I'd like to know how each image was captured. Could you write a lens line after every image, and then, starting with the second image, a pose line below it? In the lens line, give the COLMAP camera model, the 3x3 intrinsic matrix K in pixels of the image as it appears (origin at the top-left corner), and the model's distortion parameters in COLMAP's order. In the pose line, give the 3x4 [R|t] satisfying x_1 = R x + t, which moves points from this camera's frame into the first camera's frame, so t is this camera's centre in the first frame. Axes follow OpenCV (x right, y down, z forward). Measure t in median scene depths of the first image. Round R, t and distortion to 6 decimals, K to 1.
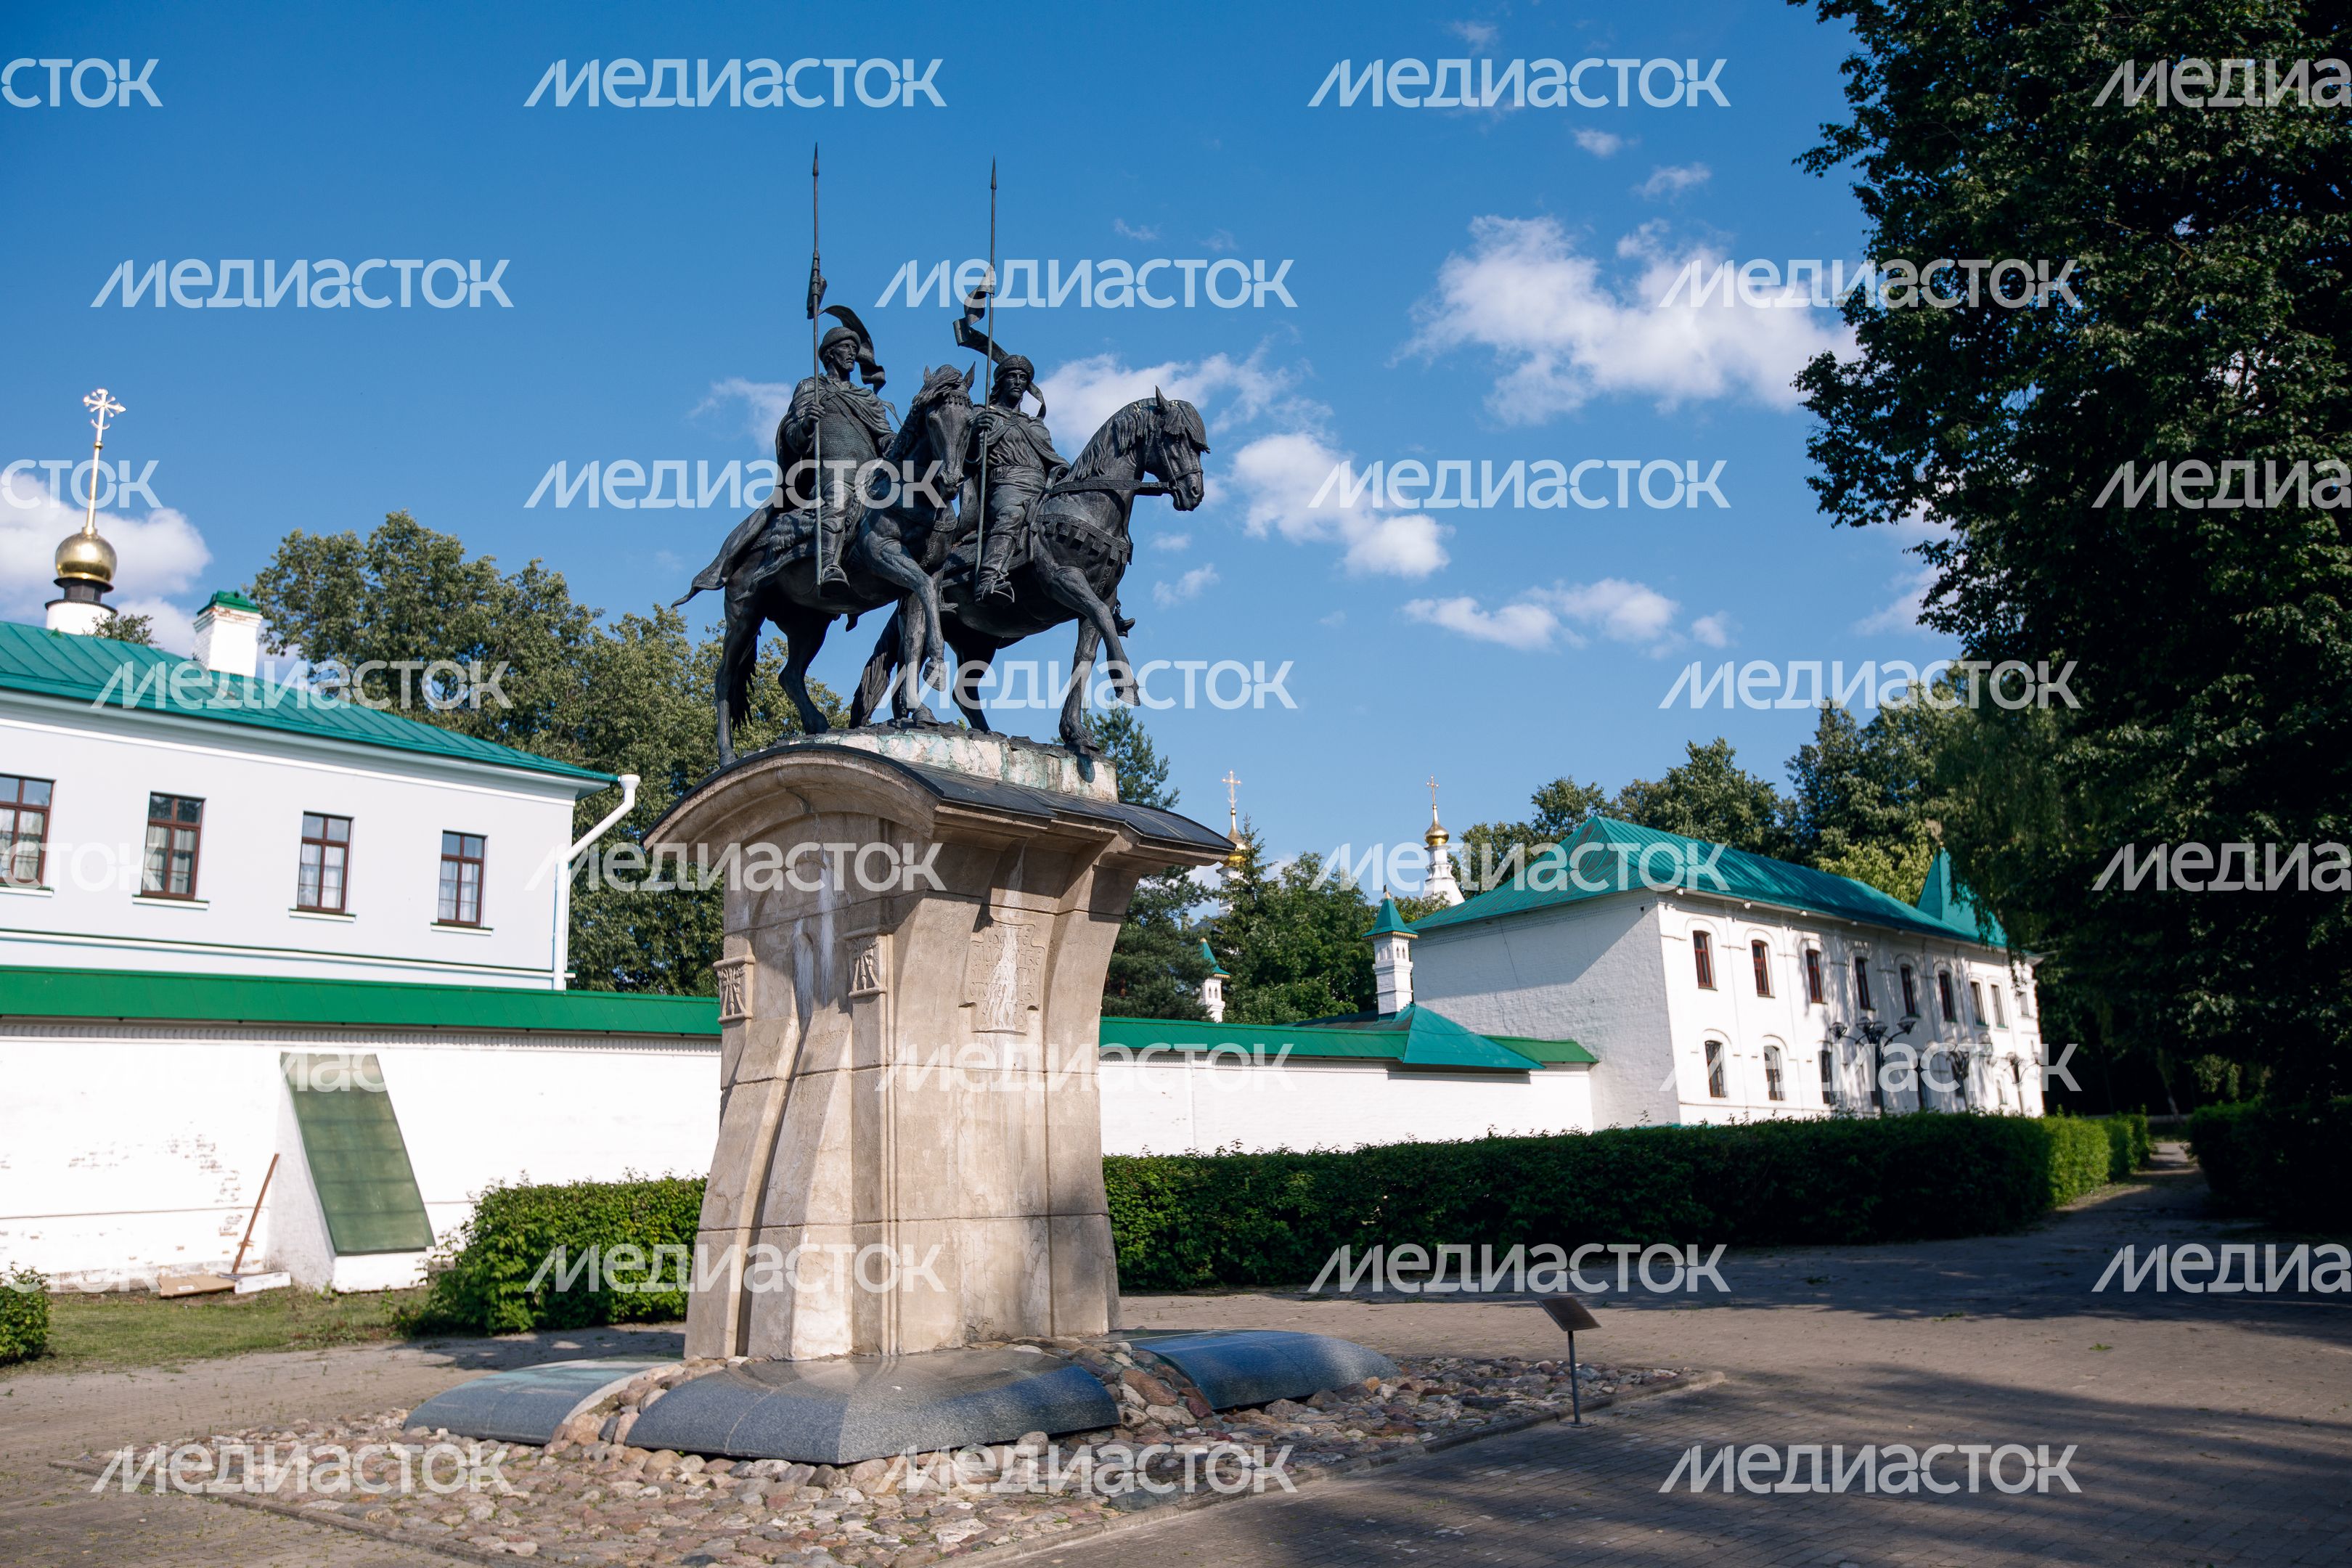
lens RADIAL K [[1834.5, 0, 1079.1], [0, 1834.5, 763.7], [0, 0, 1]] dist [-0.095625, 0.493415]
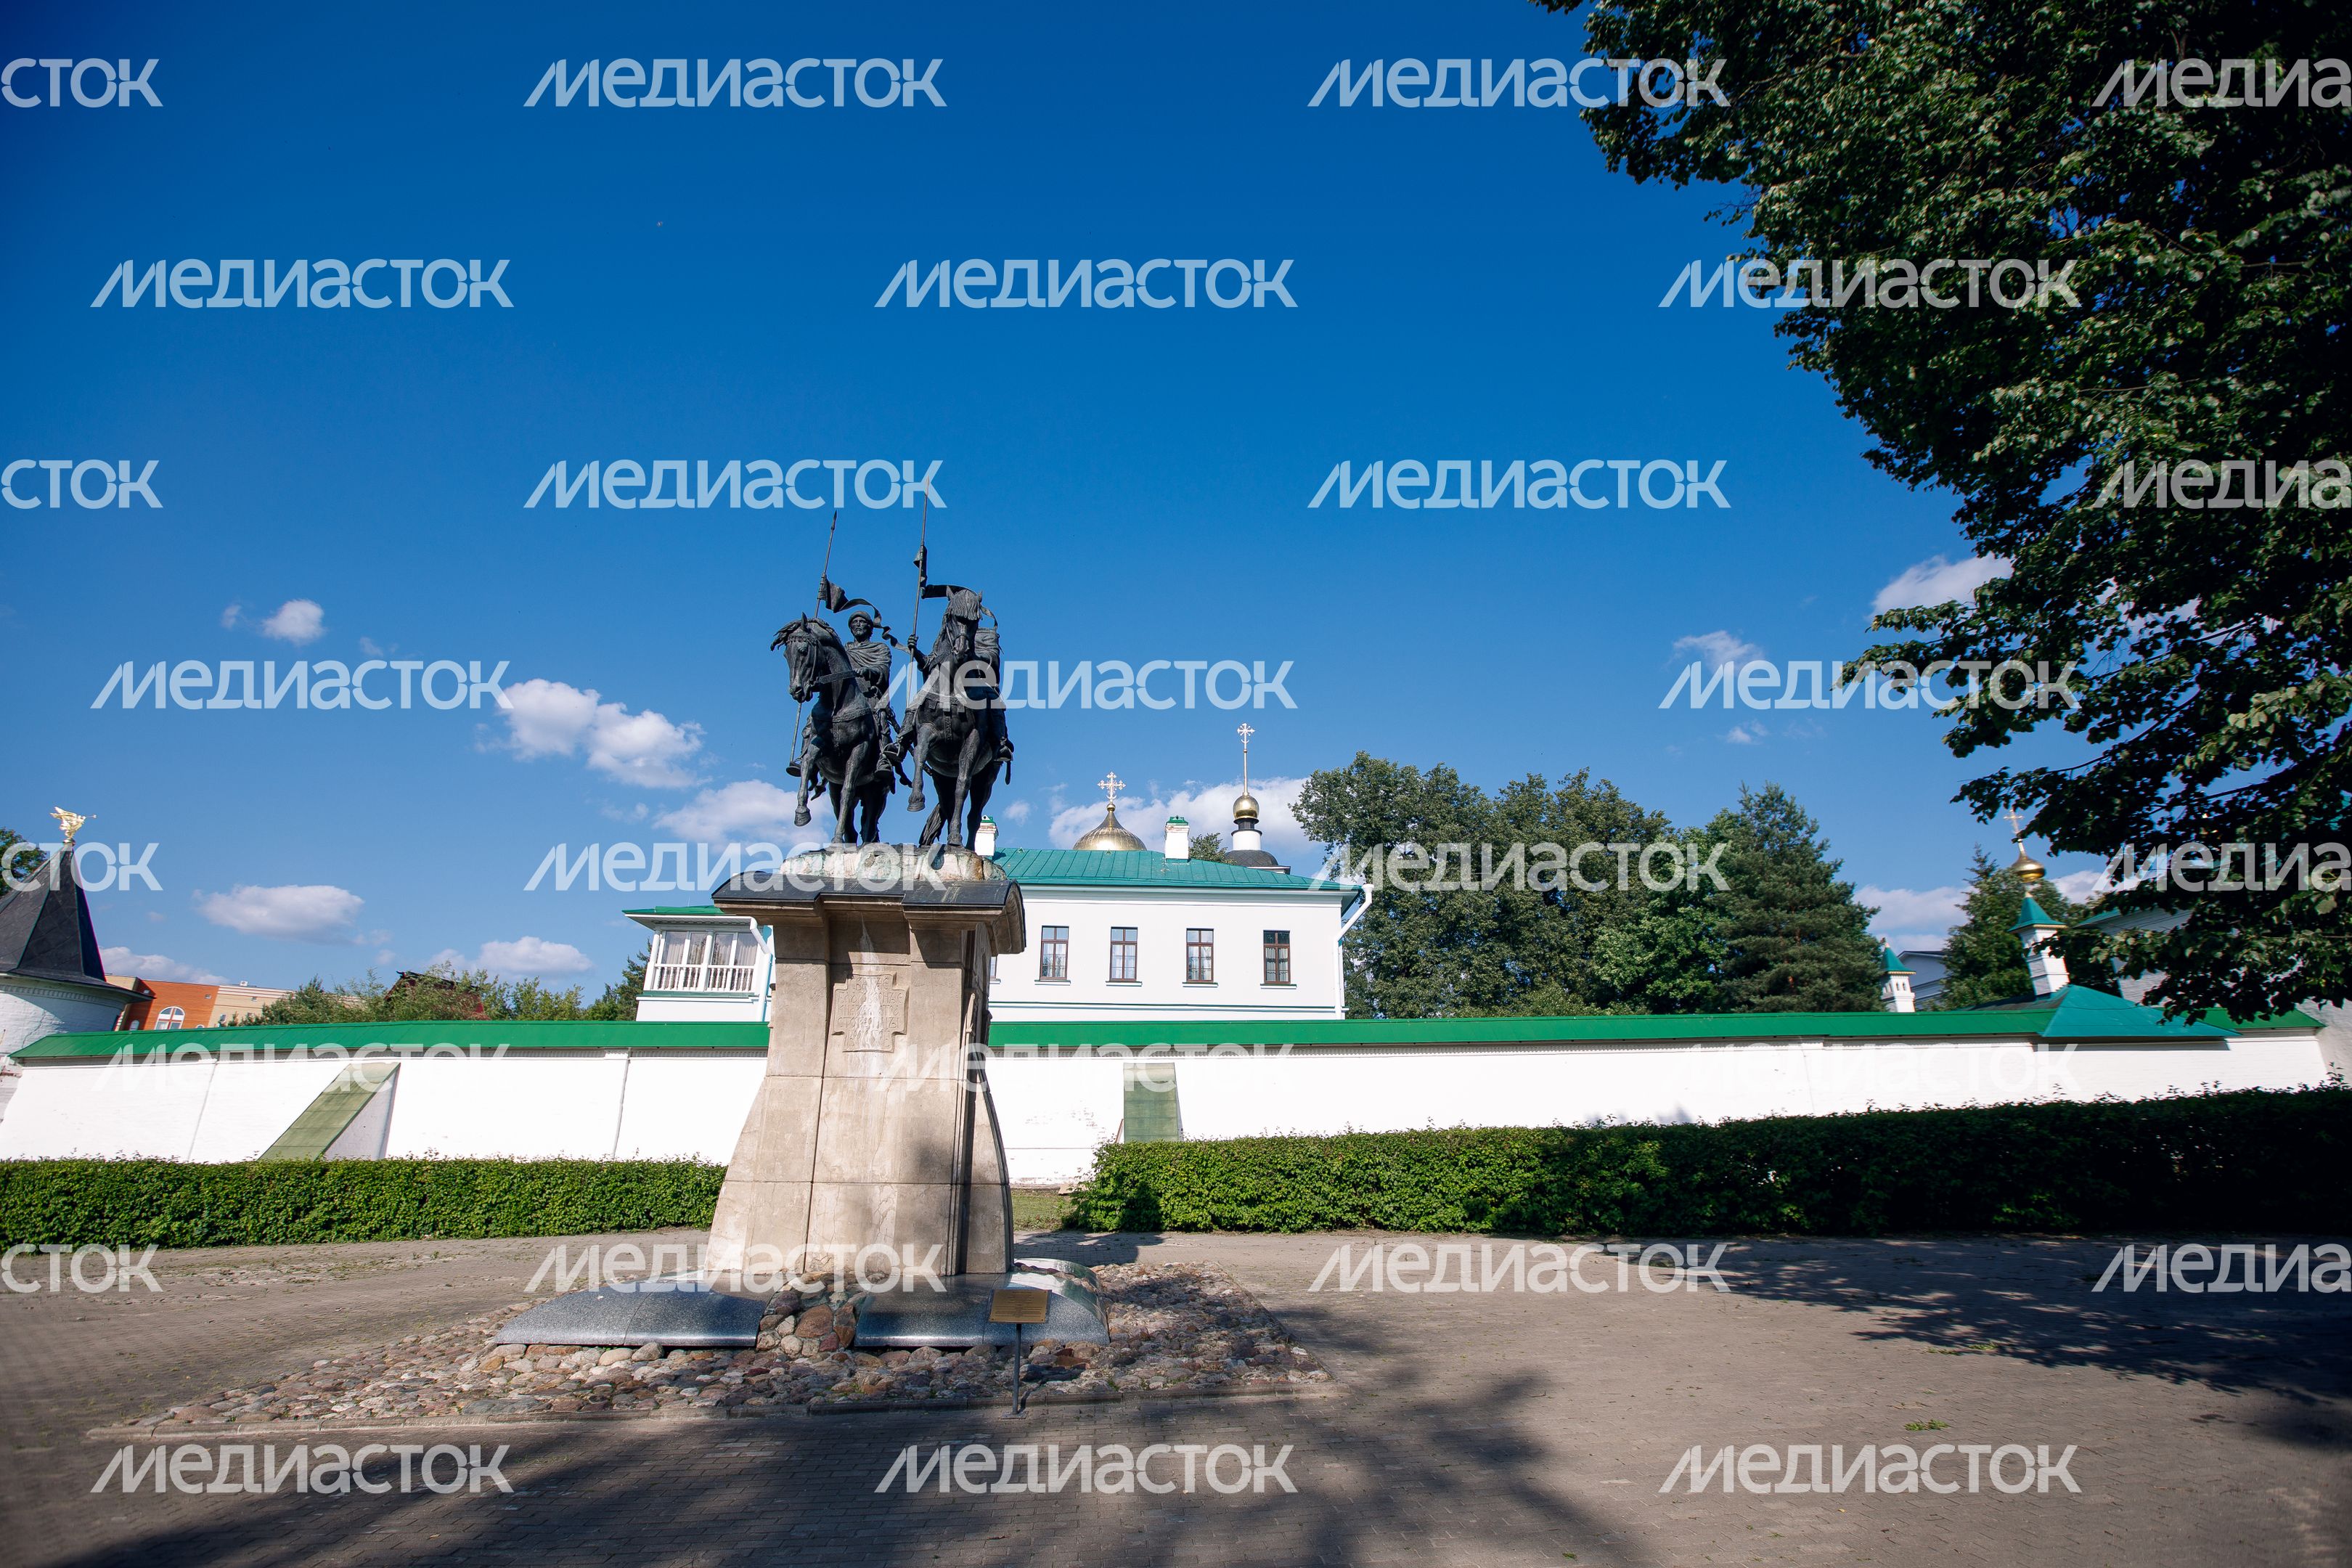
lens RADIAL K [[1045.5, 0, 1172.5], [0, 1045.5, 802.7], [0, 0, 1]] dist [-0.056847, 0.015910]
pose [[0.766261, -0.178267, -0.617305, 0.174875], [0.129414, 0.983872, -0.123484, 0.022089], [0.629362, 0.014733, 0.776973, 0.132182]]
